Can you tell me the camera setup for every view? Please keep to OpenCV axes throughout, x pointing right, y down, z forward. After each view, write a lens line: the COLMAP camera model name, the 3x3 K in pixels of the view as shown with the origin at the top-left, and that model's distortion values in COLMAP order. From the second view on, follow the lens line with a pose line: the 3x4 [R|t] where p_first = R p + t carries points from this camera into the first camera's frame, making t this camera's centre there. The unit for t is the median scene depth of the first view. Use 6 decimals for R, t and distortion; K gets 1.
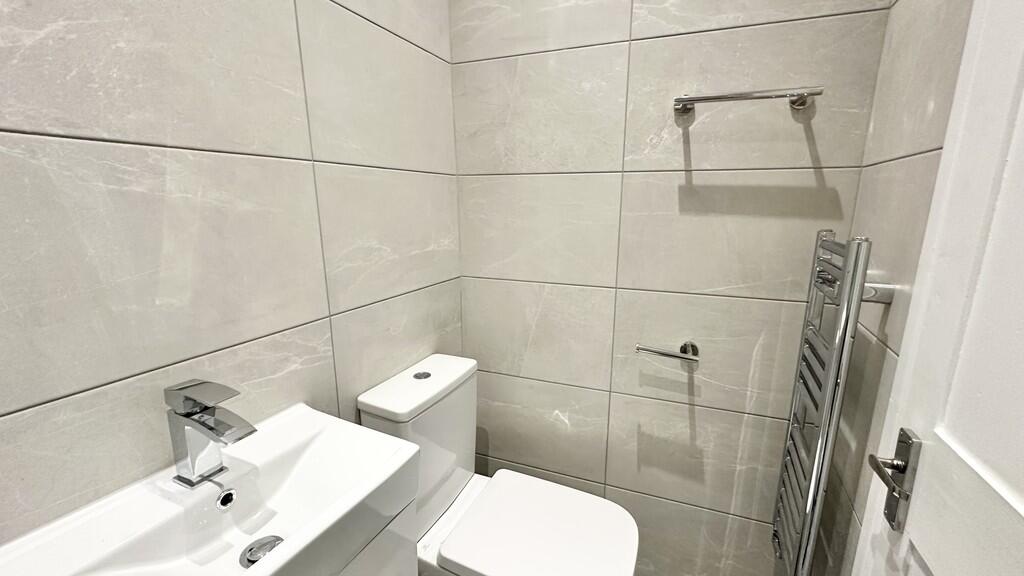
lens RADIAL K [[409.6, 0, 510.5], [0, 409.6, 287.7], [0, 0, 1]] dist [-0.000991, 0.000666]
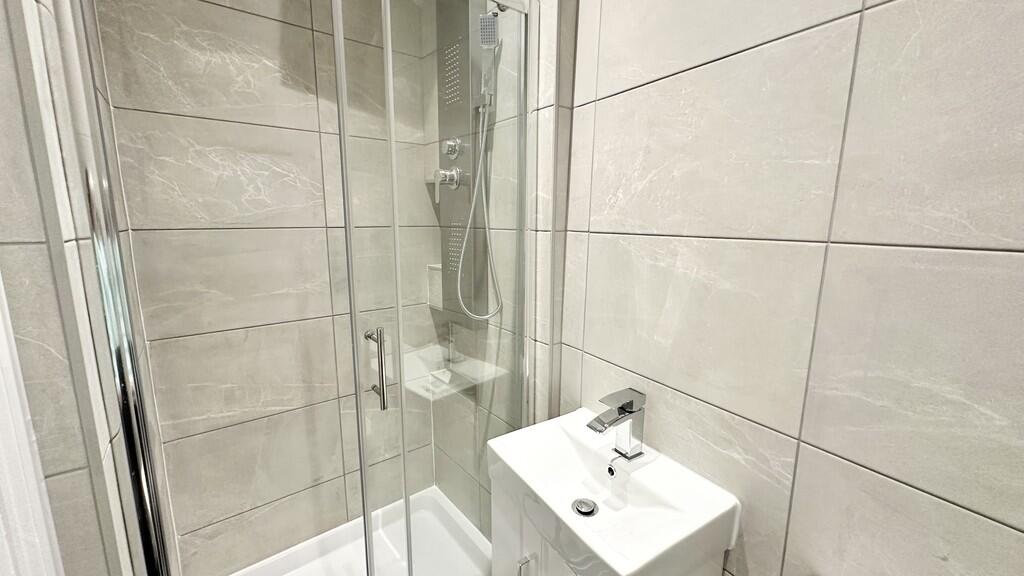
lens RADIAL K [[409.6, 0, 510.5], [0, 409.6, 287.7], [0, 0, 1]] dist [-0.000991, 0.000666]
pose [[-0.545709, 0.137265, -0.826656, 0.596378], [-0.178364, 0.944860, 0.274639, -0.422027], [0.818772, 0.297319, -0.491135, 1.159717]]
